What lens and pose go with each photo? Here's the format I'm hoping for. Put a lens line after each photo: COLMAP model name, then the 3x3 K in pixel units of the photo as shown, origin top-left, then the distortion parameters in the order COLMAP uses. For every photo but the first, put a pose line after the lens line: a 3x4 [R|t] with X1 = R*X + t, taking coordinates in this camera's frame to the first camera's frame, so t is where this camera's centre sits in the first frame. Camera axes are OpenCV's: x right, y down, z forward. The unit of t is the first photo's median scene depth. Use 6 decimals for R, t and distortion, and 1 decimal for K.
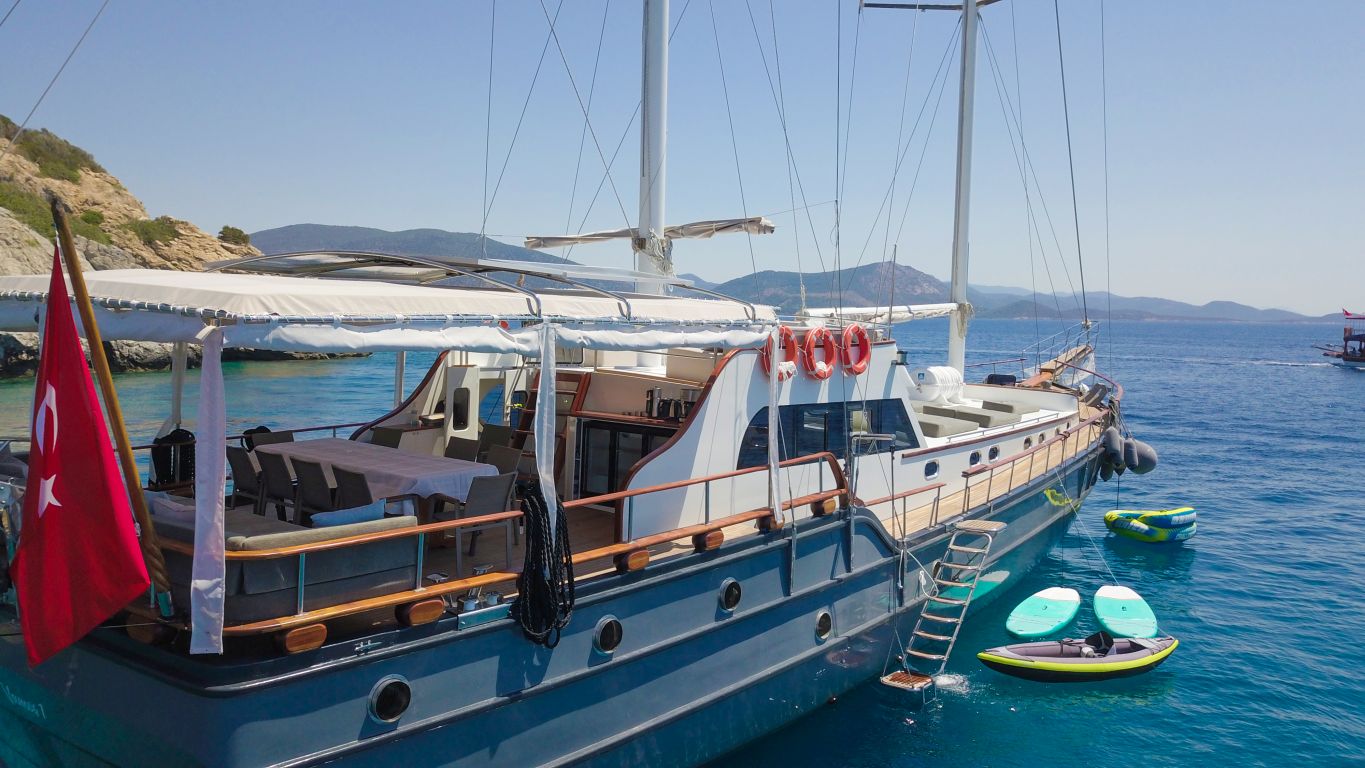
lens RADIAL K [[1060.3, 0, 676.5], [0, 1060.3, 378.2], [0, 0, 1]] dist [0.008175, -0.009765]
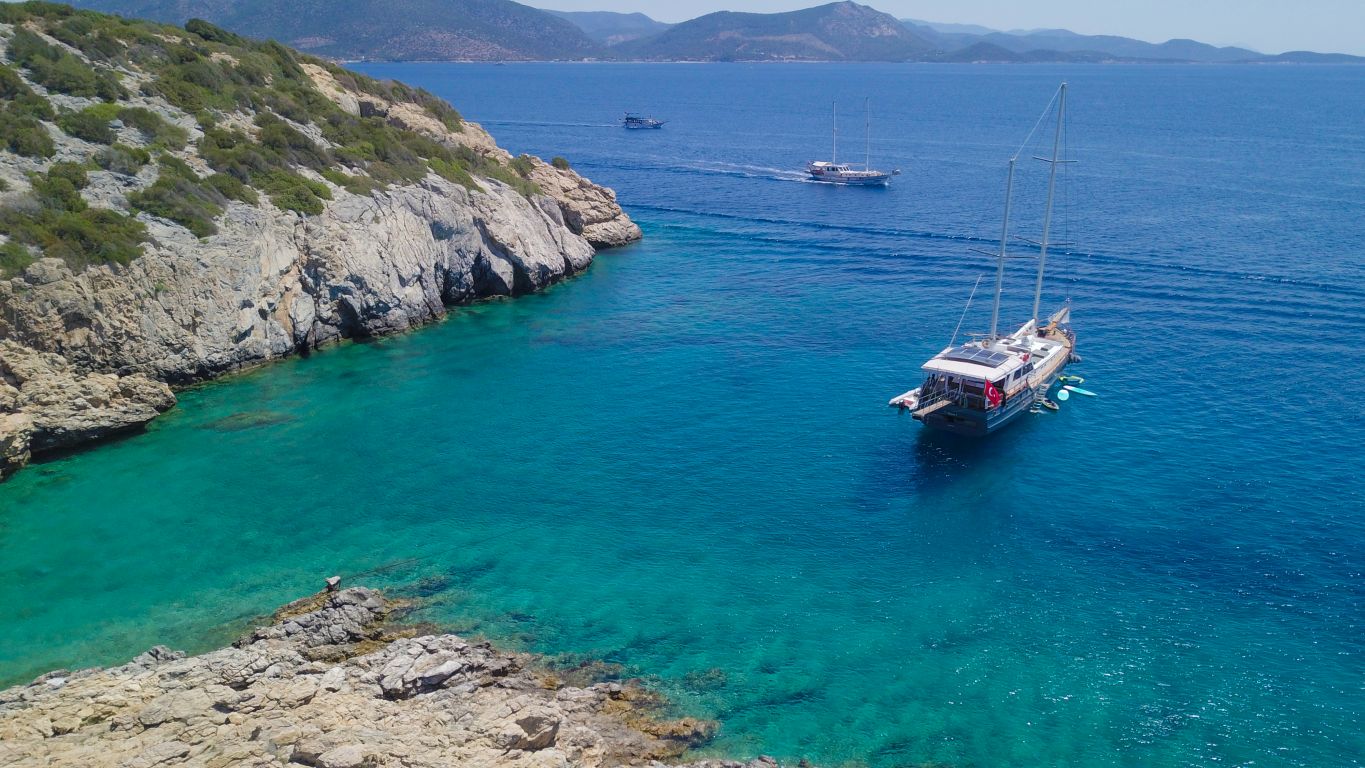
lens RADIAL K [[1028.7, 0, 682.5], [0, 1028.7, 384.0], [0, 0, 1]] dist [0.005531, 0.005337]
pose [[0.998229, -0.022977, 0.054868, -0.341248], [0.008985, 0.970046, 0.242756, -0.194290], [-0.058803, -0.241833, 0.968534, -0.593076]]
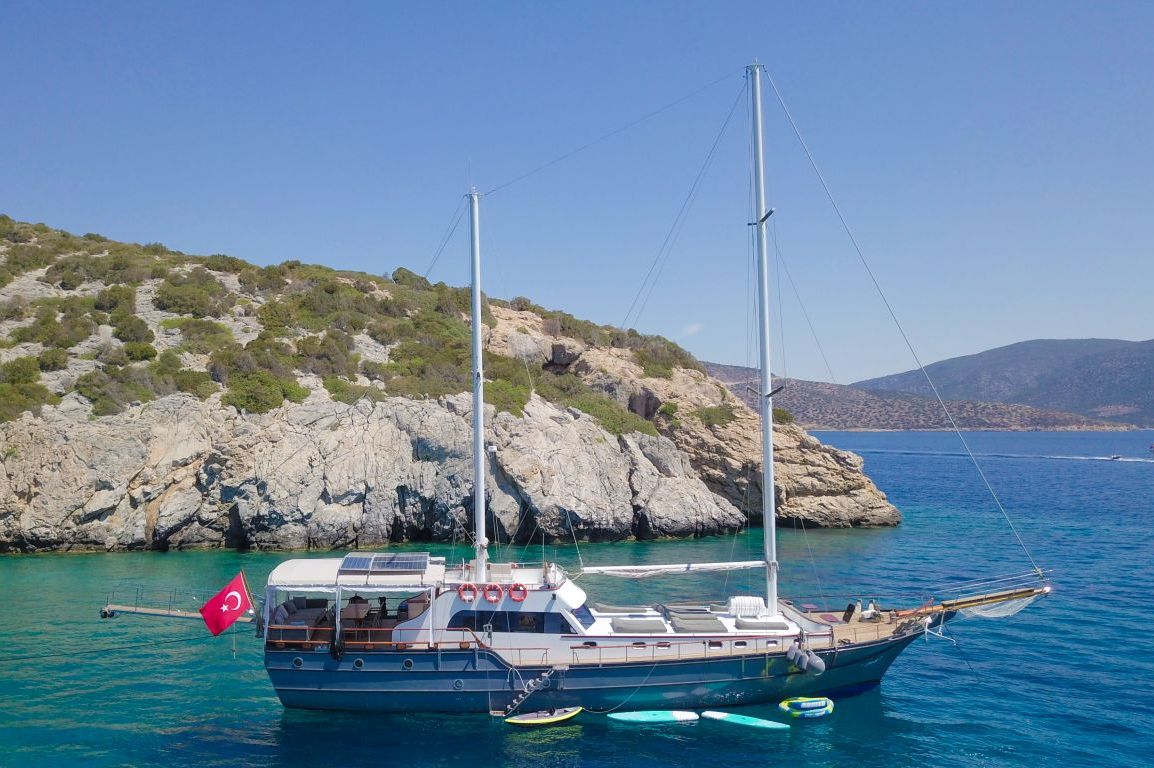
lens RADIAL K [[1046.1, 0, 510.2], [0, 1046.1, 381.4], [0, 0, 1]] dist [0.078973, -0.214842]
pose [[0.695322, -0.045979, -0.717226, 0.218376], [-0.033750, 0.994762, -0.096490, -0.052344], [0.717906, 0.091298, 0.690128, -0.018287]]
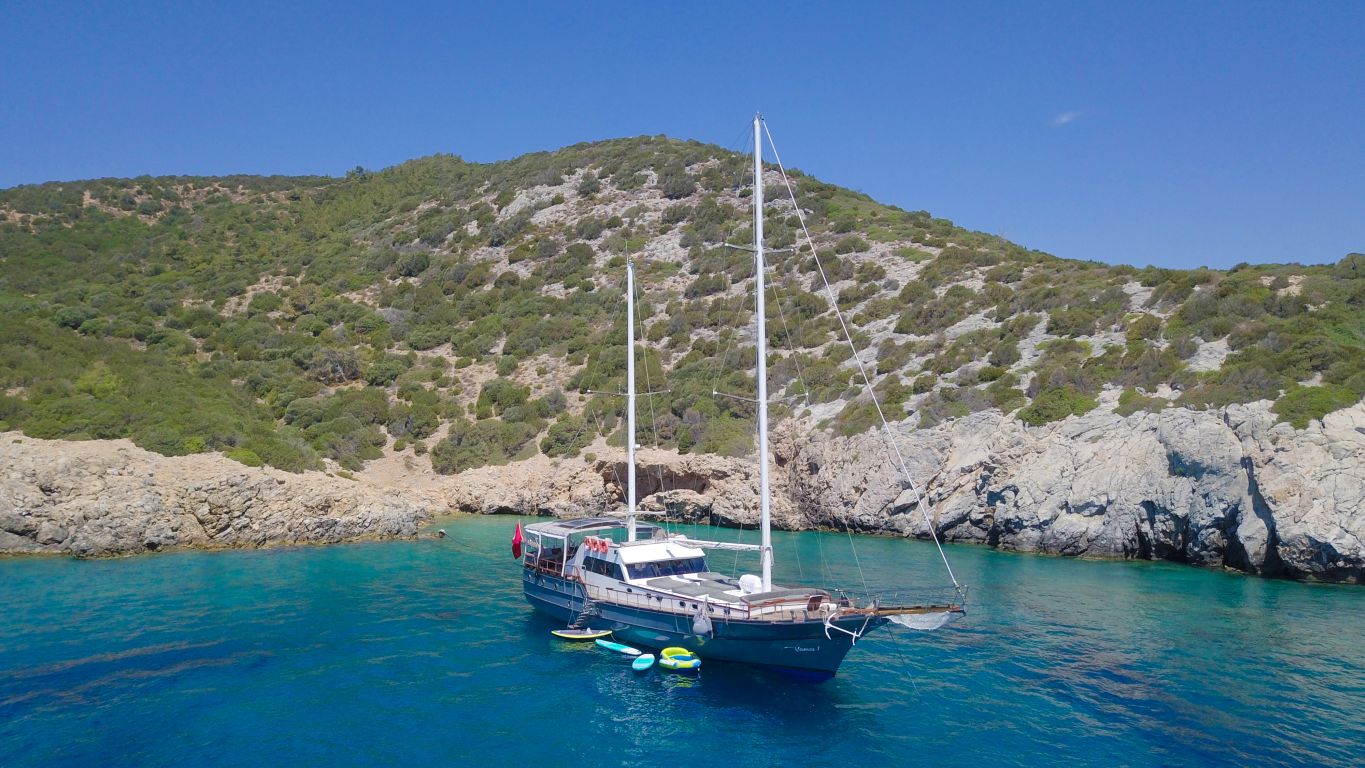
lens RADIAL K [[1038.3, 0, 676.9], [0, 1038.3, 388.3], [0, 0, 1]] dist [0.002162, -0.009001]
pose [[-0.297101, -0.067415, -0.952463, 0.453023], [-0.073216, 0.996176, -0.047671, -0.071285], [0.952035, 0.055573, -0.300901, 0.462706]]
